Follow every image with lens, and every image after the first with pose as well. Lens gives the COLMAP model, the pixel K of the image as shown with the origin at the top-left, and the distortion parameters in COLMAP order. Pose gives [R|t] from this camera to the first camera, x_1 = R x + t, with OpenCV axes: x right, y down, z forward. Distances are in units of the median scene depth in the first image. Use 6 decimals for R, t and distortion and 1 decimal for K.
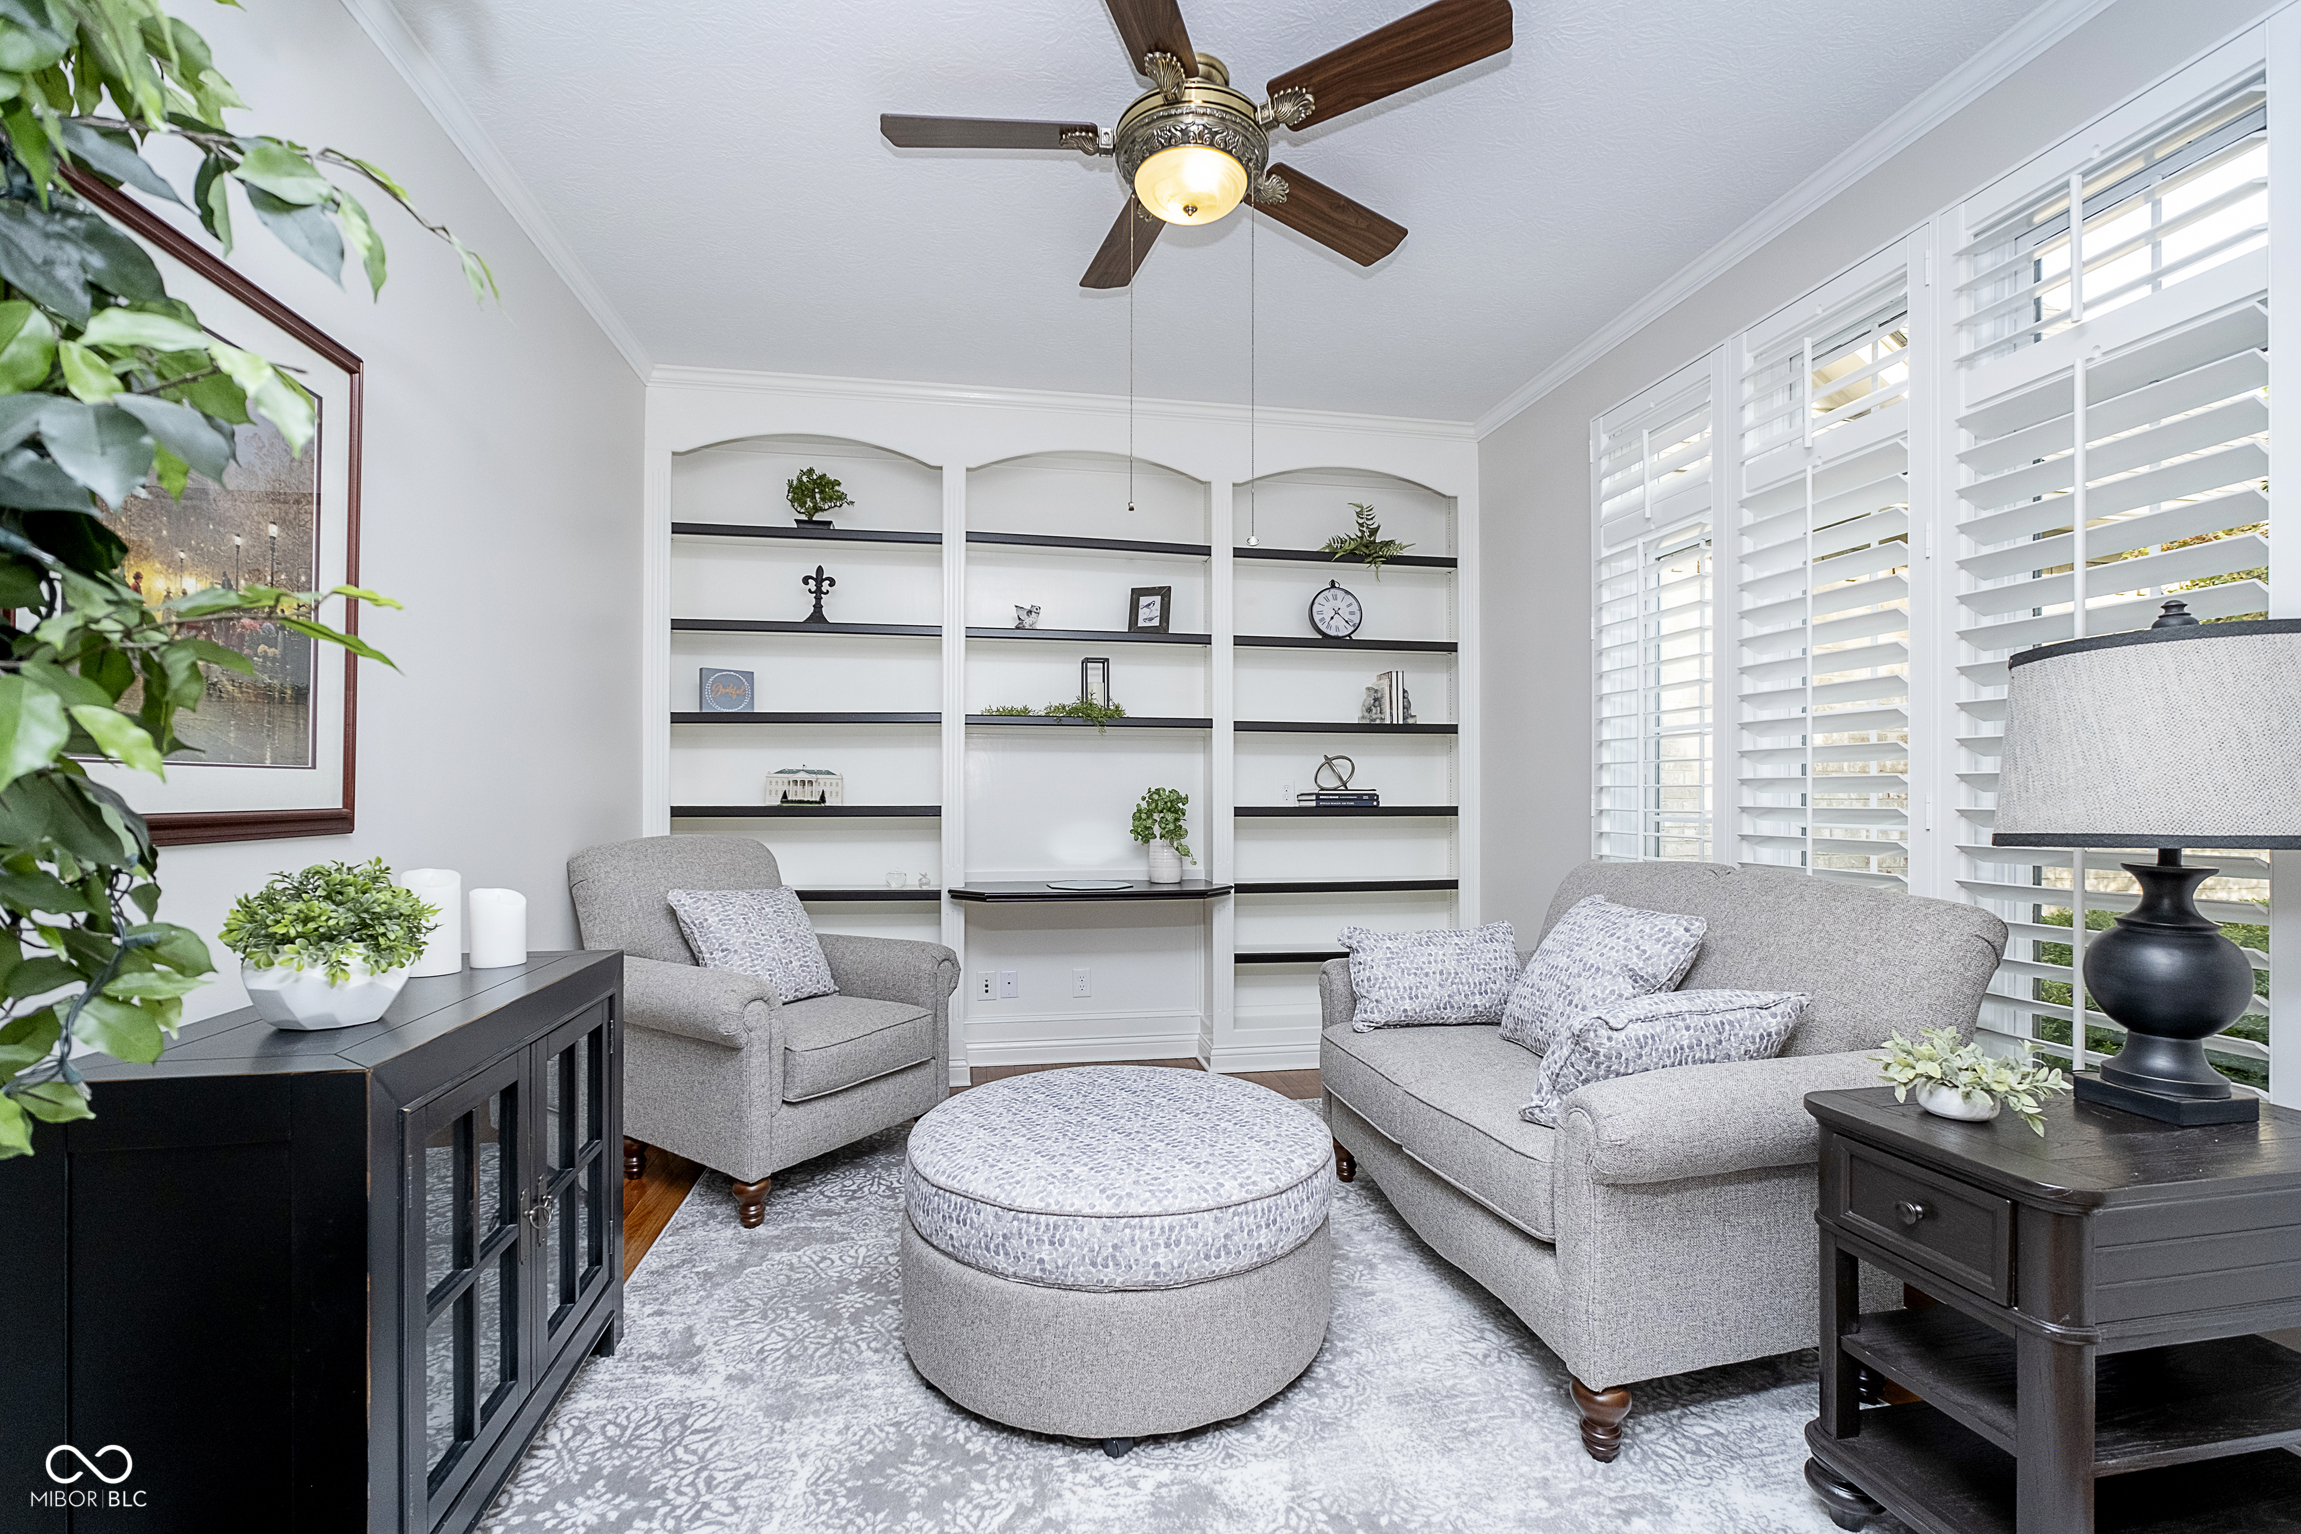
lens RADIAL K [[995.7, 0, 1144.2], [0, 995.7, 779.8], [0, 0, 1]] dist [-0.005182, 0.000373]
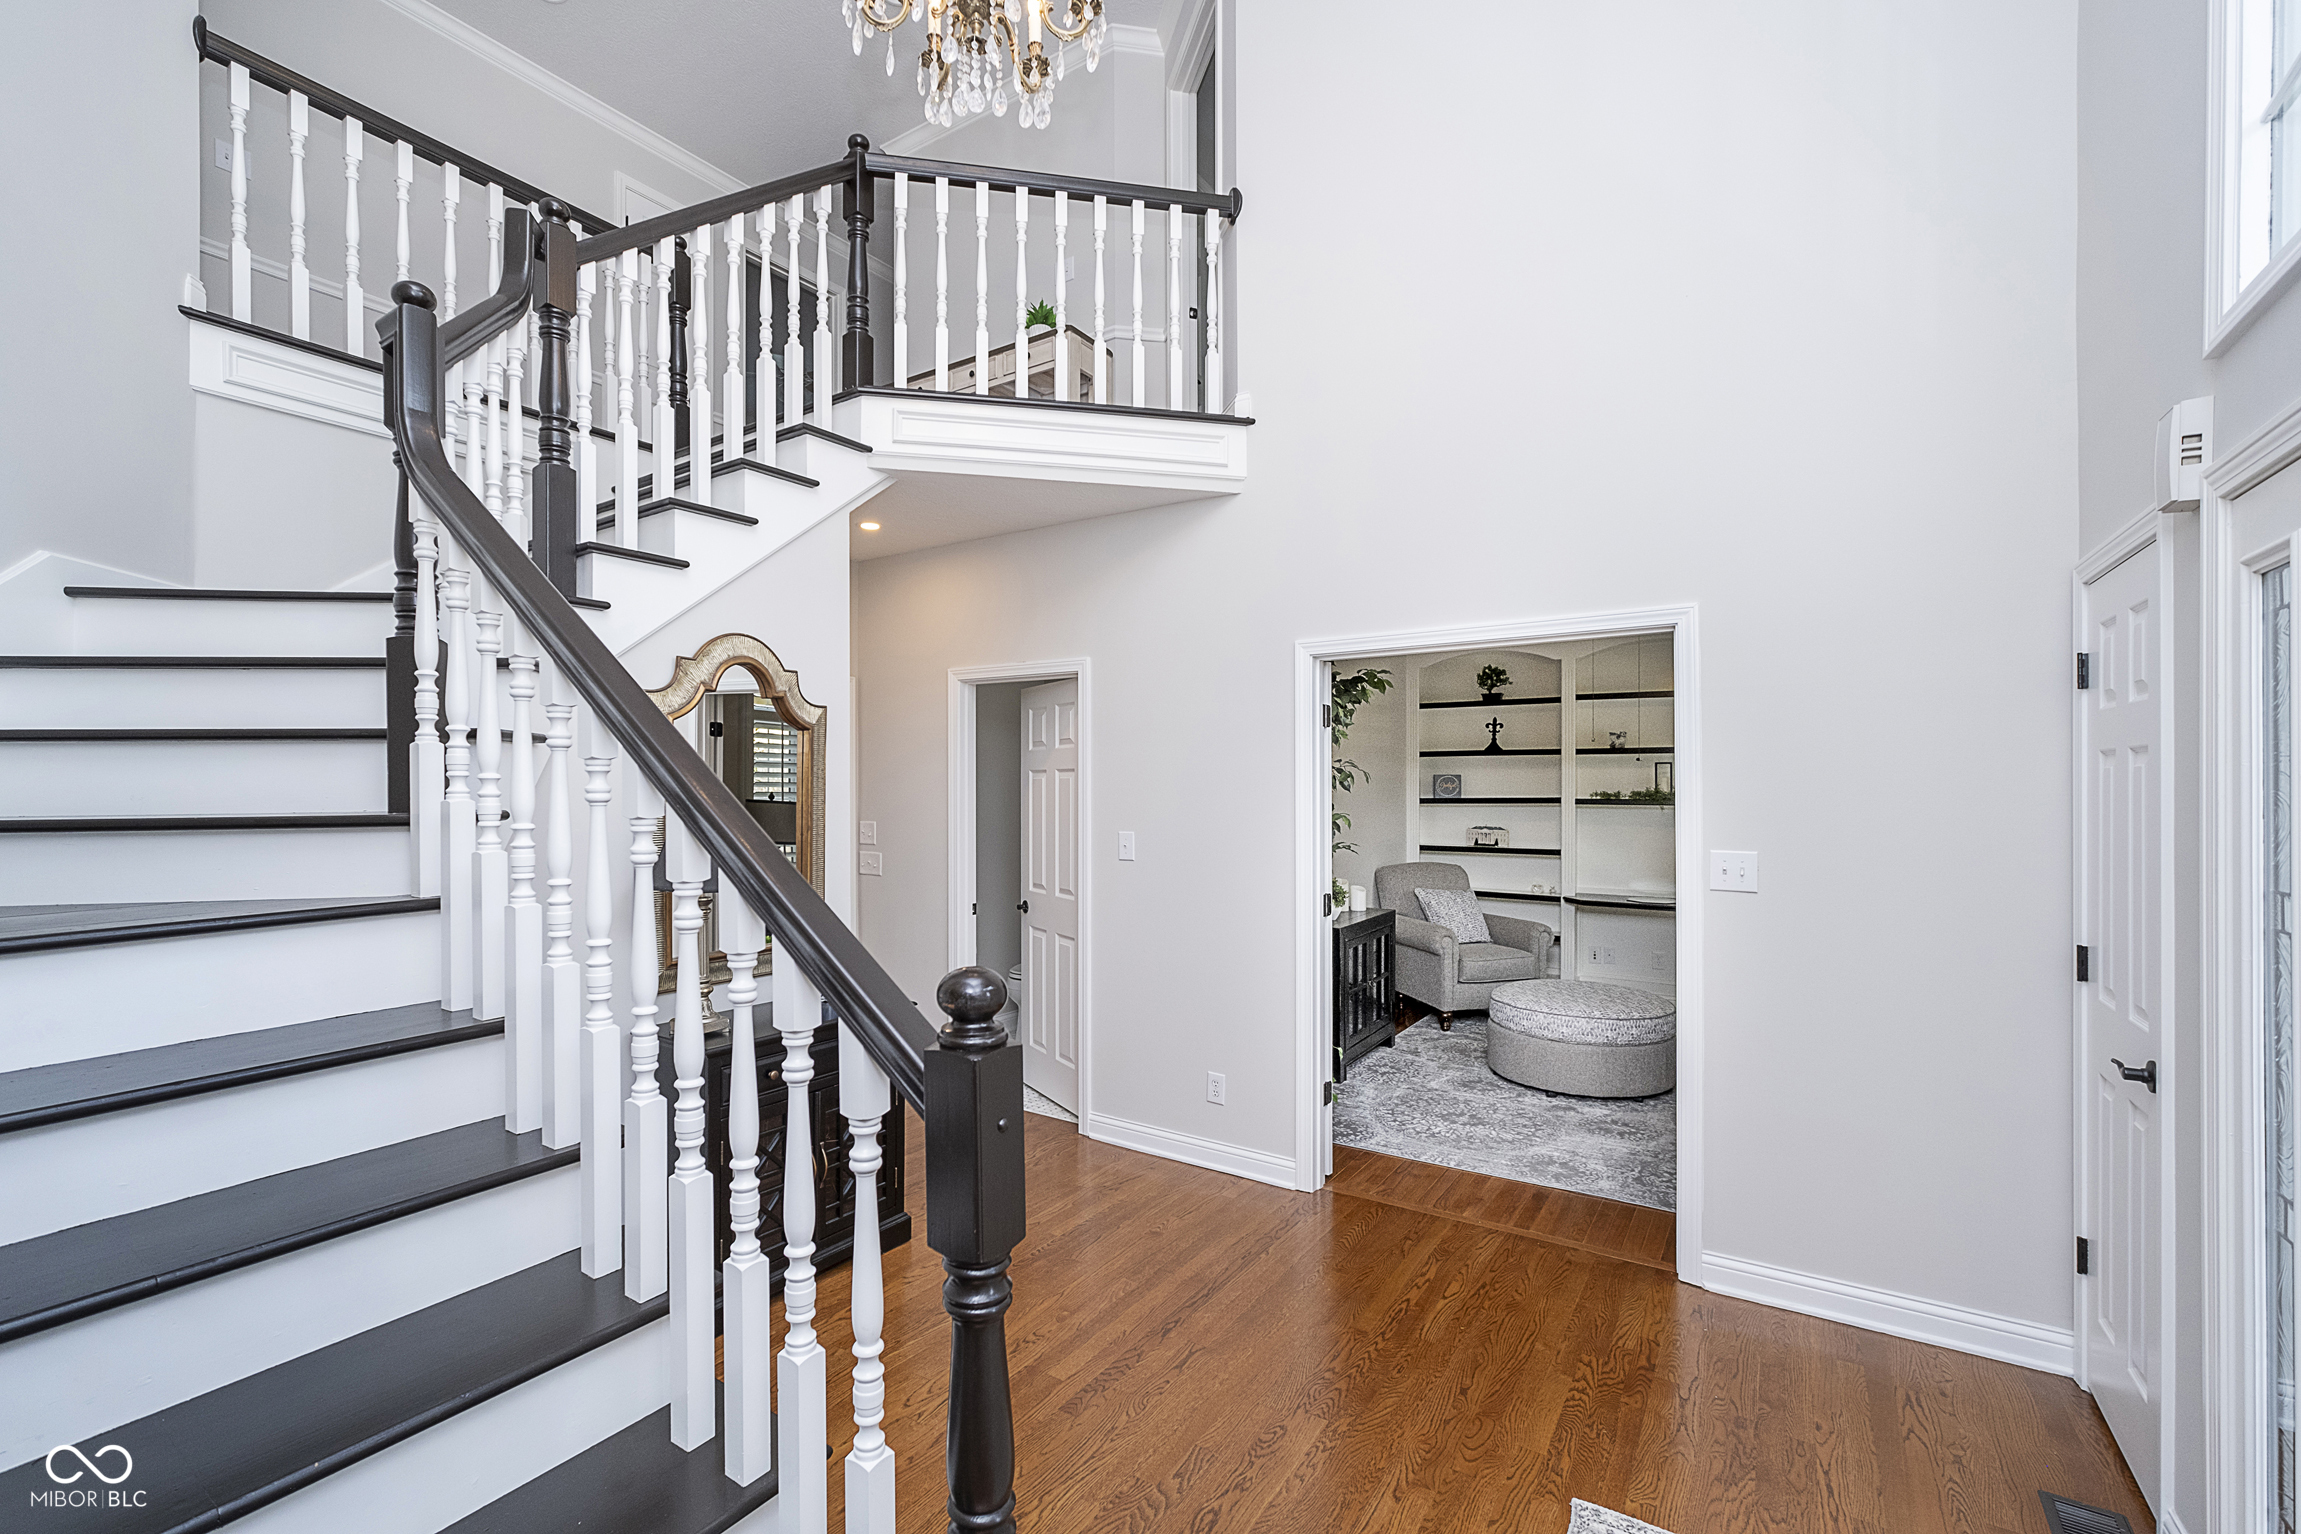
lens RADIAL K [[995.7, 0, 1144.2], [0, 995.7, 779.8], [0, 0, 1]] dist [-0.005182, 0.000373]
pose [[0.736823, -0.001958, -0.676083, 0.461179], [0.004881, 0.999985, 0.002423, -0.110576], [0.676068, -0.005086, 0.736822, -0.835445]]
